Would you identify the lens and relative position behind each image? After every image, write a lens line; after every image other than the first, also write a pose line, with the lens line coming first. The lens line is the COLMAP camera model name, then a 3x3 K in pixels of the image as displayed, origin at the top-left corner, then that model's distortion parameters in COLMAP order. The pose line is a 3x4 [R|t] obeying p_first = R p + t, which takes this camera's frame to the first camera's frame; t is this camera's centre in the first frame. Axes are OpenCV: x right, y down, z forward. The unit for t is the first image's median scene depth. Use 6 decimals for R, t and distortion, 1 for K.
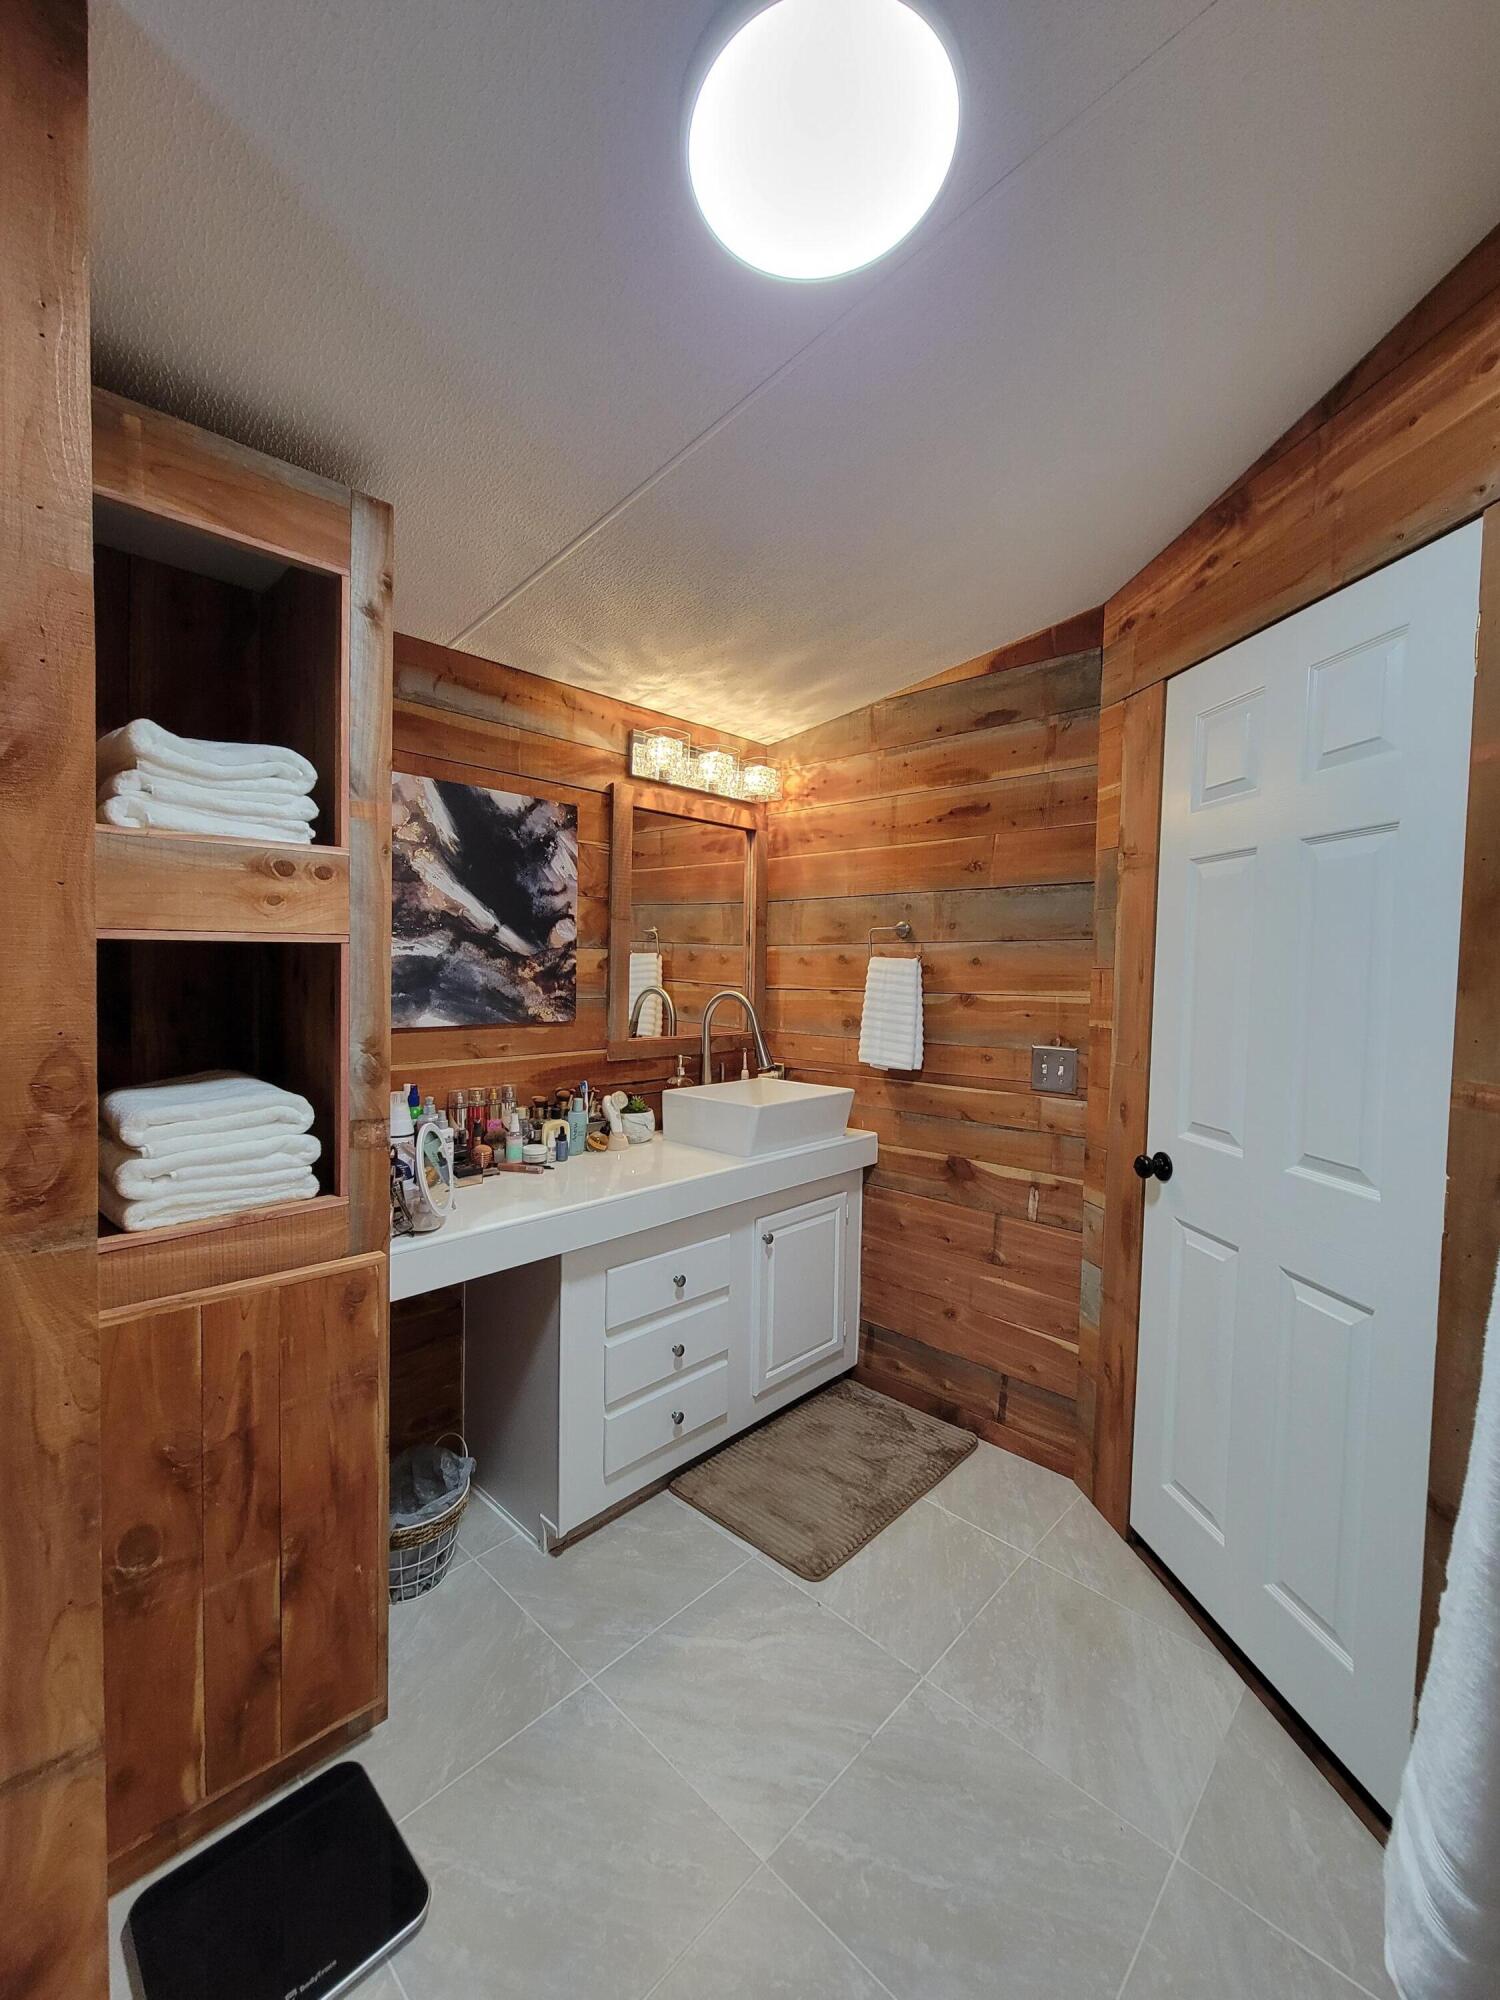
lens RADIAL K [[819.0, 0, 754.5], [0, 819.0, 1003.9], [0, 0, 1]] dist [0.002106, -0.000729]
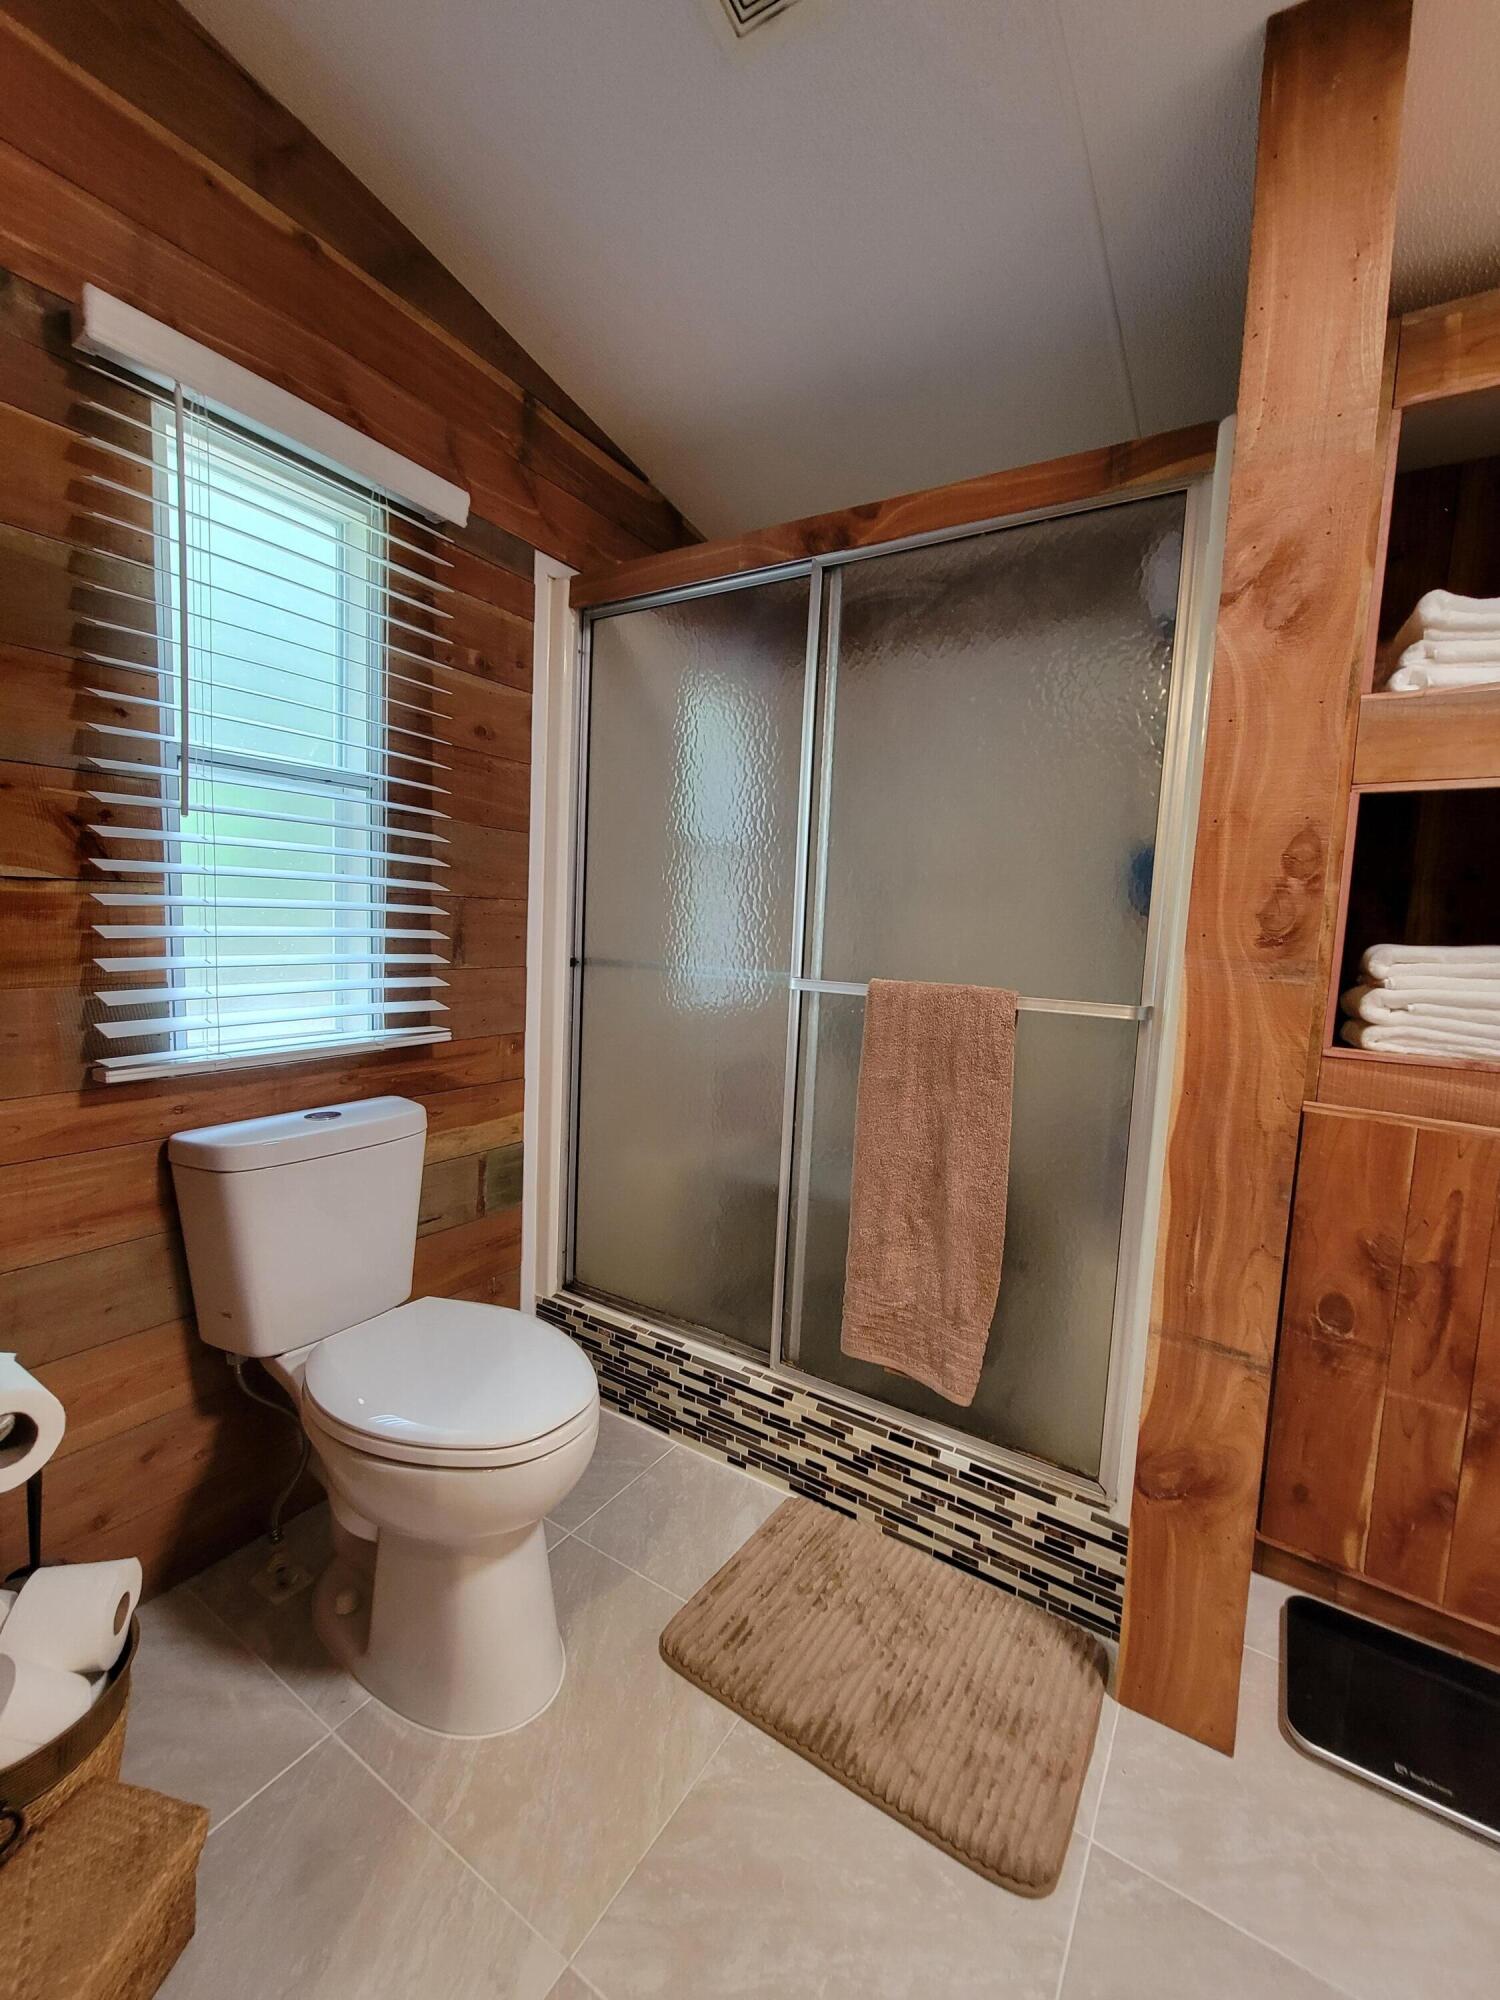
lens RADIAL K [[819.0, 0, 754.5], [0, 819.0, 1003.9], [0, 0, 1]] dist [0.002106, -0.000729]
pose [[0.191203, 0.073437, -0.978799, 0.208069], [-0.090788, 0.994246, 0.056861, 0.225847], [0.977343, 0.077992, 0.196770, -0.083033]]
